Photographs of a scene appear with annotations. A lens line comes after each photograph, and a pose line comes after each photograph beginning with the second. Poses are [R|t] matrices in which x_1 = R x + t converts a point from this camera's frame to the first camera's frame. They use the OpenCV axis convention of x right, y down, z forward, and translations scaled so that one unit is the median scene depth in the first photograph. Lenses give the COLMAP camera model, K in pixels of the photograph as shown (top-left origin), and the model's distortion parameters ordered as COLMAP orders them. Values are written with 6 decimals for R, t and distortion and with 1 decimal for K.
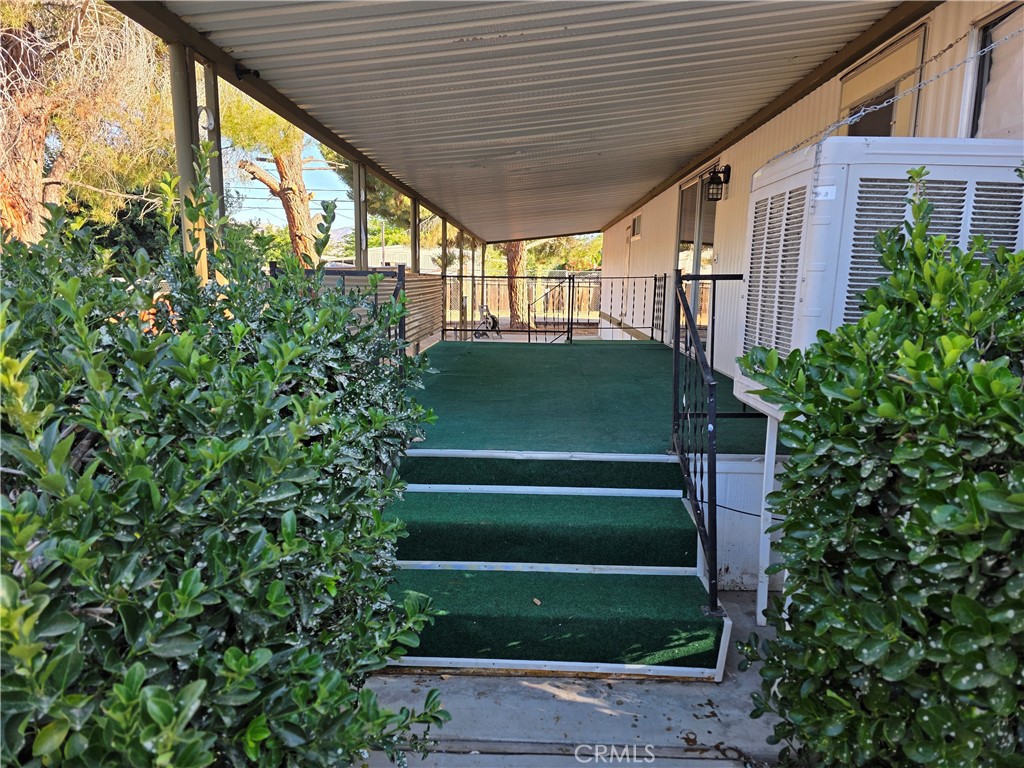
lens RADIAL K [[691.5, 0, 516.9], [0, 691.5, 389.4], [0, 0, 1]] dist [0.080357, -0.069853]
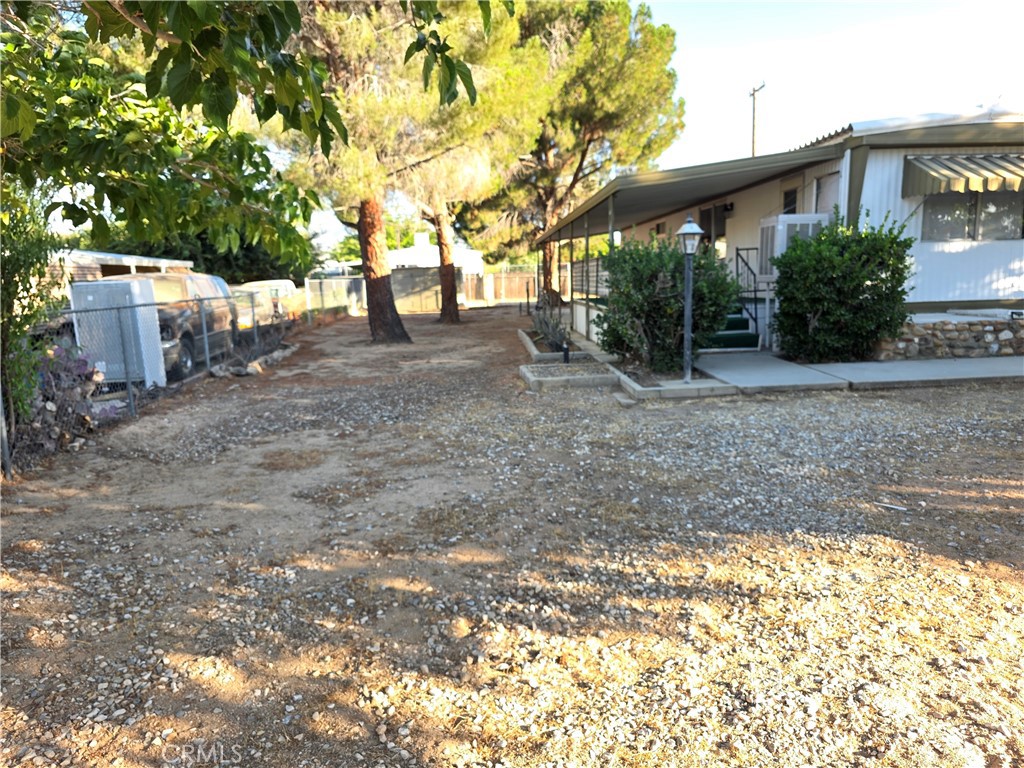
lens RADIAL K [[686.5, 0, 537.5], [0, 686.5, 385.0], [0, 0, 1]] dist [0.077926, -0.073788]
pose [[0.995409, -0.055734, 0.077816, -0.360049], [0.055881, 0.998437, 0.000293, 0.154315], [-0.077711, 0.004057, 0.996968, -0.795906]]
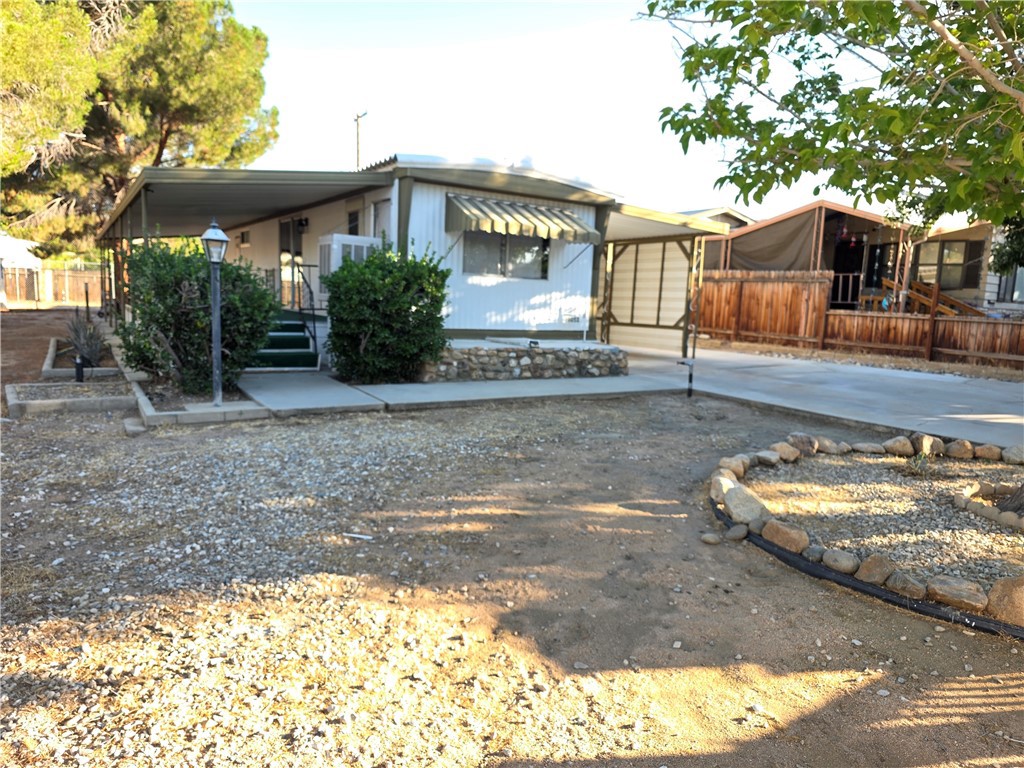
lens RADIAL K [[685.0, 0, 508.4], [0, 685.0, 389.3], [0, 0, 1]] dist [0.067975, -0.066490]
pose [[0.836364, -0.052792, 0.545626, -0.257995], [0.056303, 0.998361, 0.010293, 0.154441], [-0.545275, 0.022112, 0.837966, -0.779960]]
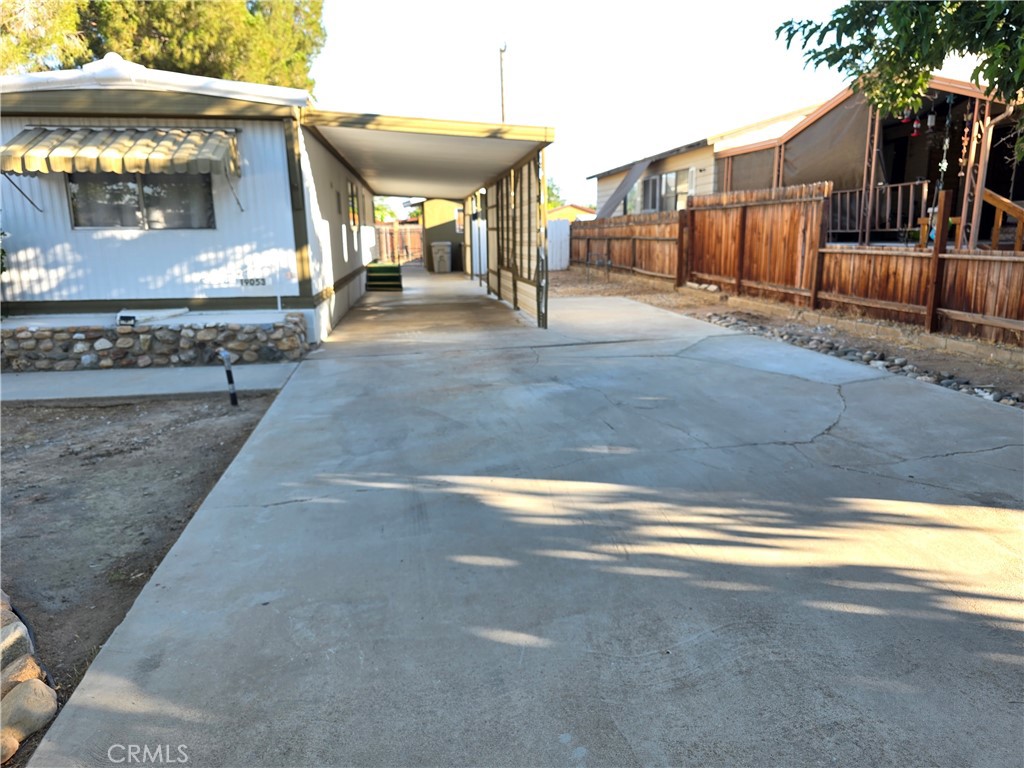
lens RADIAL K [[692.8, 0, 520.1], [0, 692.8, 382.8], [0, 0, 1]] dist [0.095423, -0.106185]
pose [[0.983771, -0.061882, 0.168421, 0.691556], [0.053283, 0.997058, 0.055105, 0.147656], [-0.171335, -0.045237, 0.984174, -0.783402]]
